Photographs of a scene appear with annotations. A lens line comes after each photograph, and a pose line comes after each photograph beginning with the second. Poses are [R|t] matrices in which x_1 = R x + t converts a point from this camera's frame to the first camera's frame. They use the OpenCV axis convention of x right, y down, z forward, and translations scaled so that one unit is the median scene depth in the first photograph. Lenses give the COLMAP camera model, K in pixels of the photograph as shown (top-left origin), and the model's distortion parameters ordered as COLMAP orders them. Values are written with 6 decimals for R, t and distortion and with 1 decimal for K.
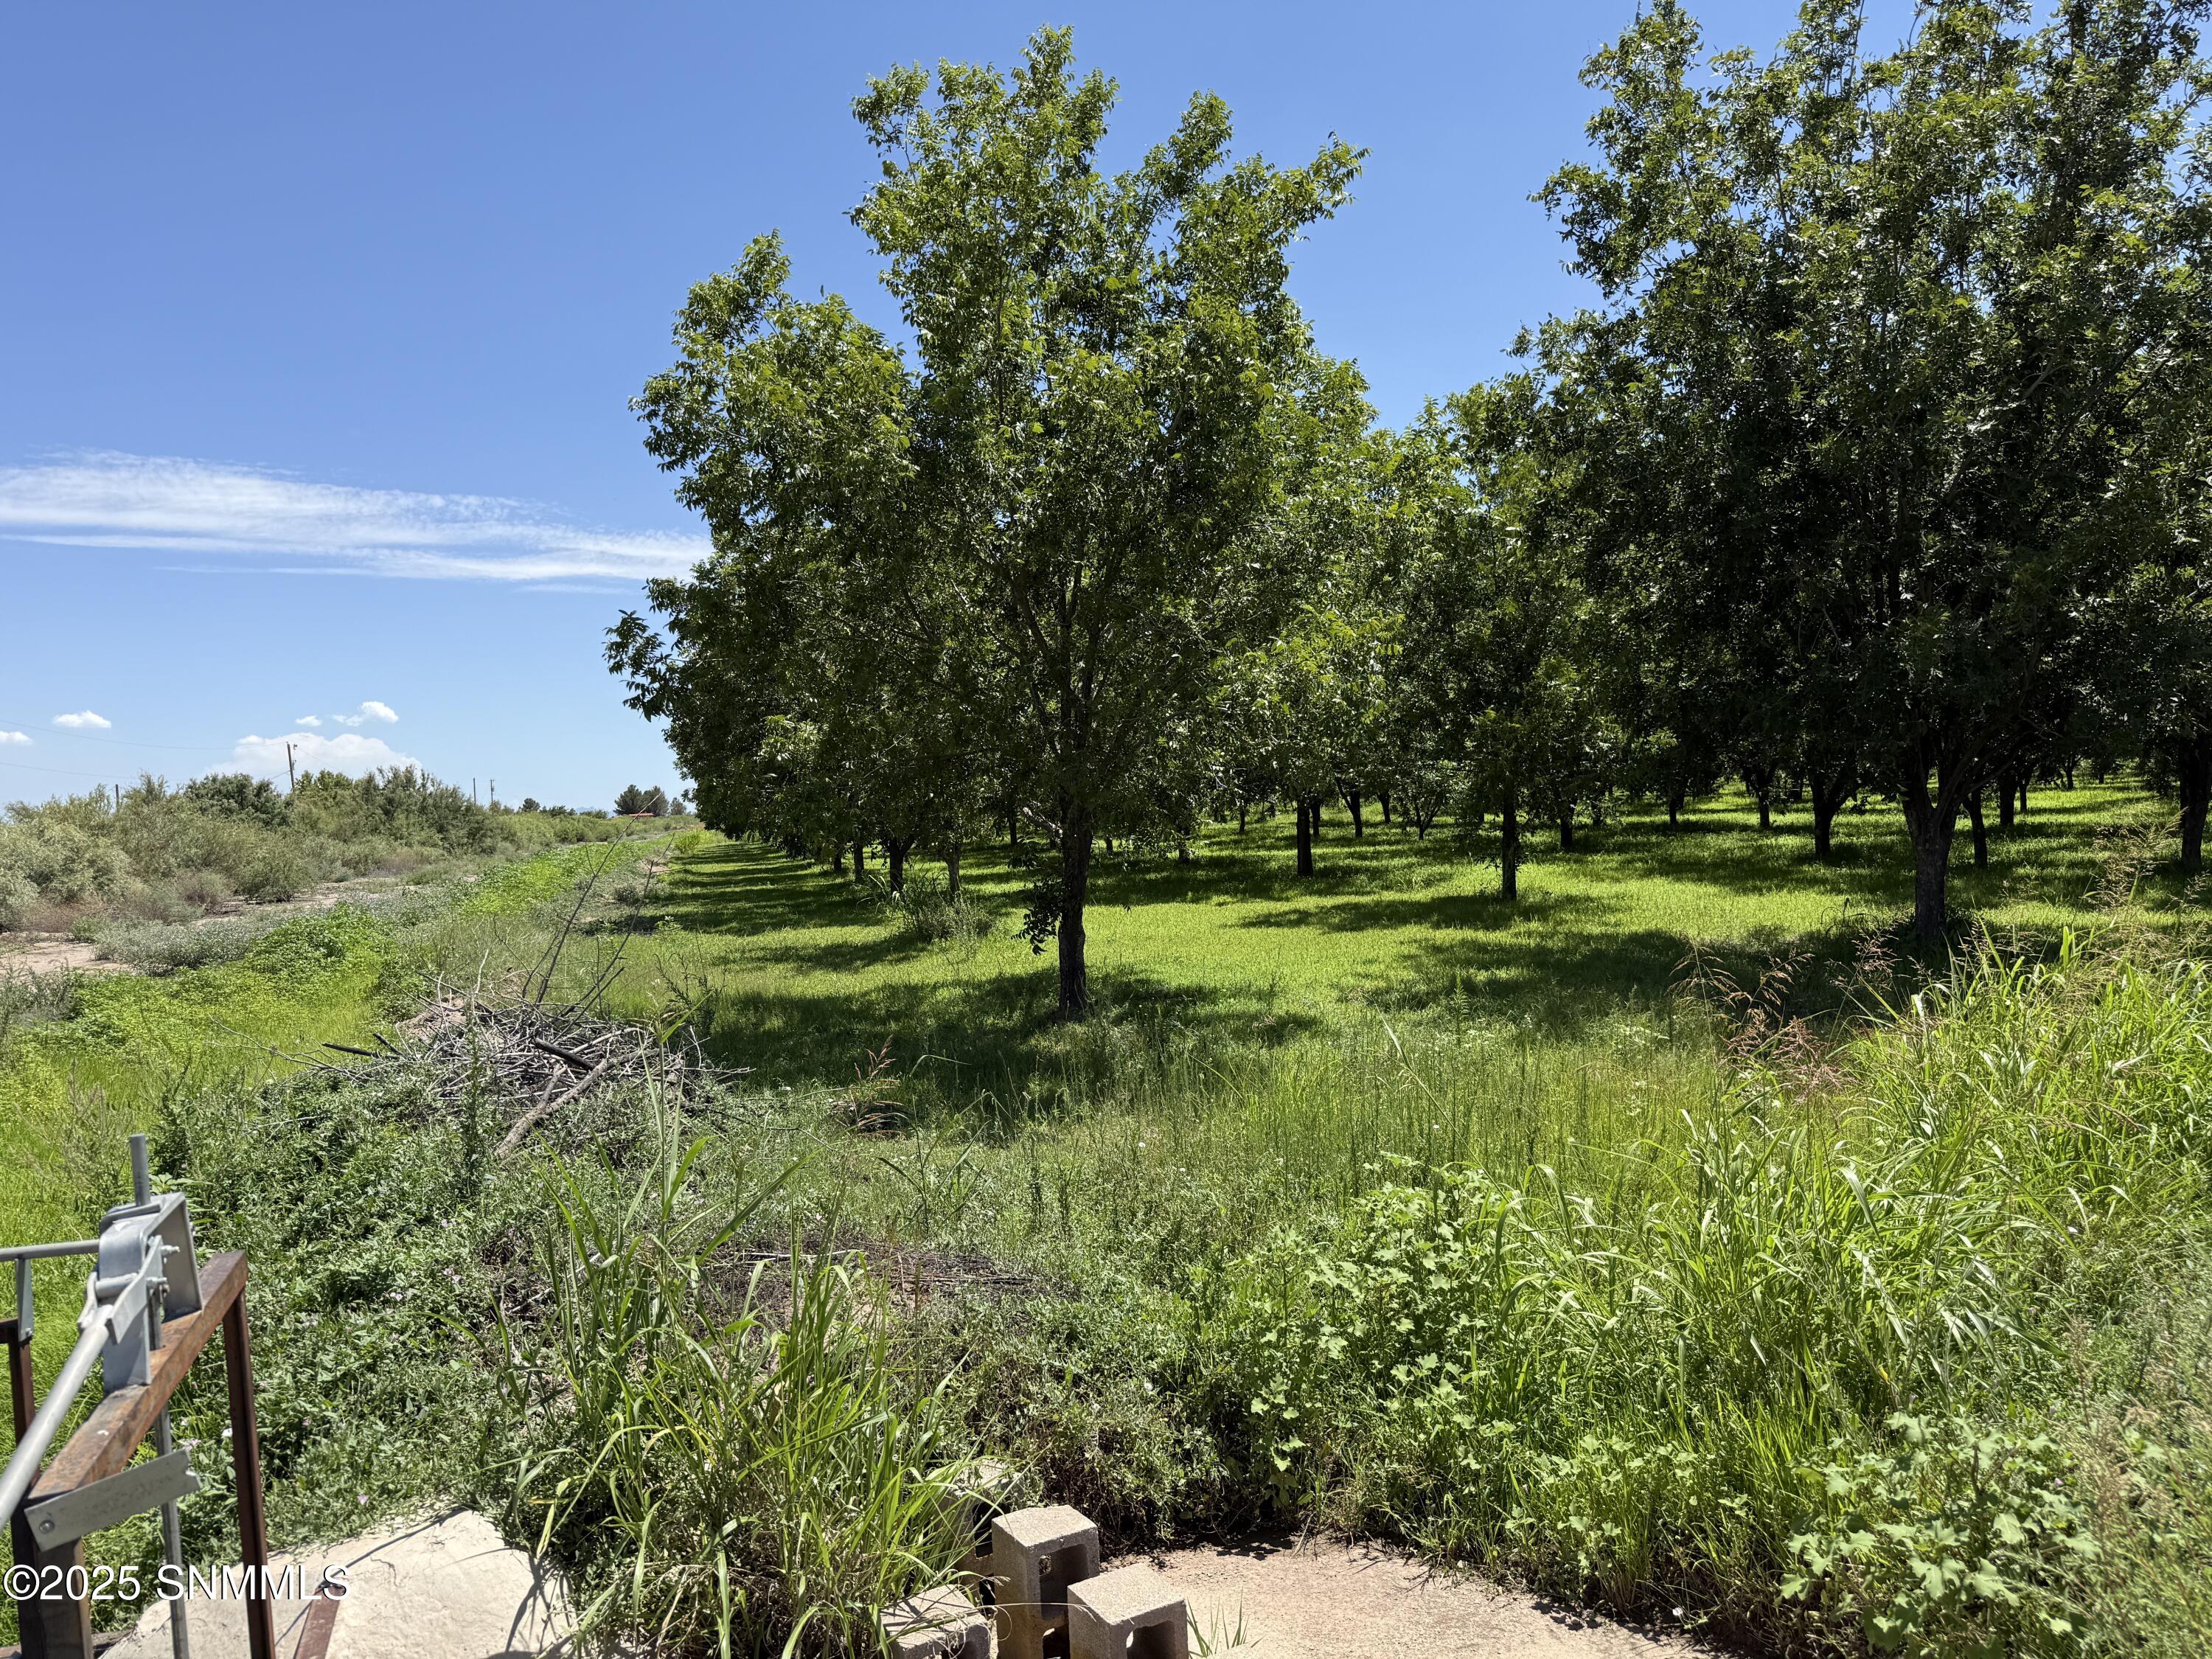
lens RADIAL K [[1529.9, 0, 1106.0], [0, 1529.9, 829.5], [0, 0, 1]] dist [0.089781, 0.000072]
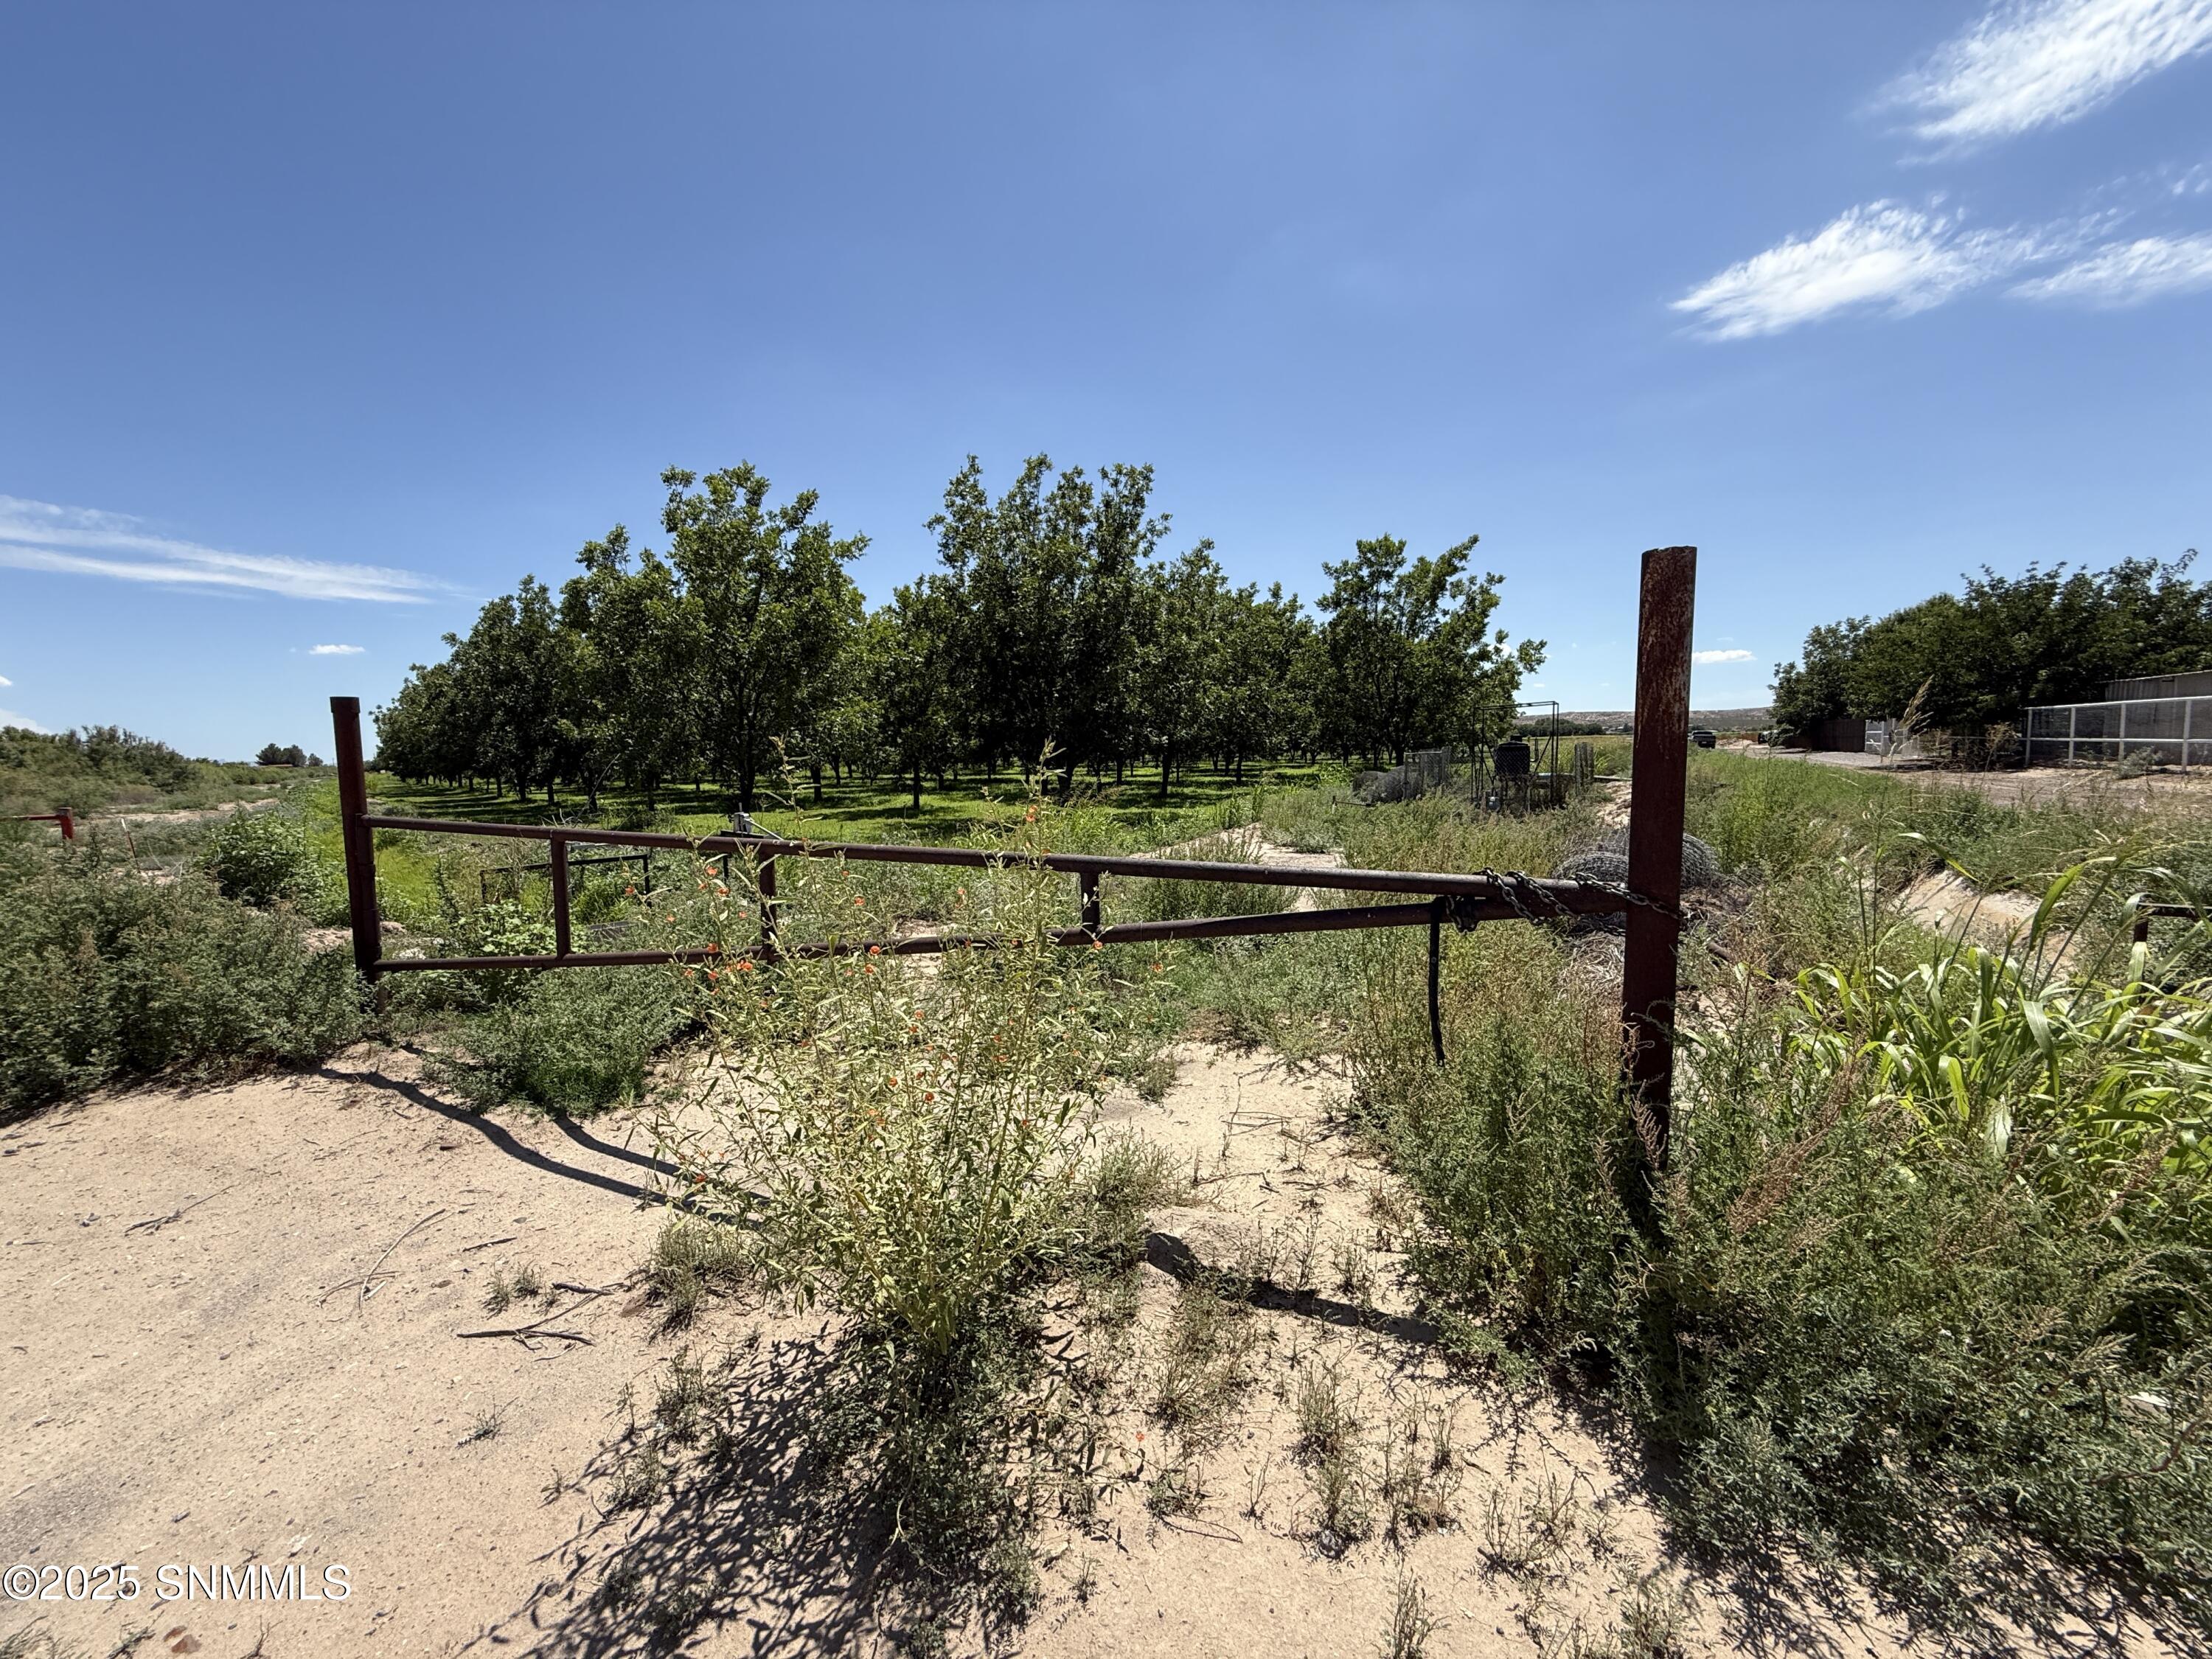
lens RADIAL K [[877.0, 0, 1099.8], [0, 877.0, 824.8], [0, 0, 1]] dist [-0.001420, 0.000753]
pose [[0.892628, -0.008612, 0.450712, -0.070132], [-0.012065, 0.999003, 0.042981, 0.007702], [-0.450632, -0.043804, 0.891634, -0.242735]]
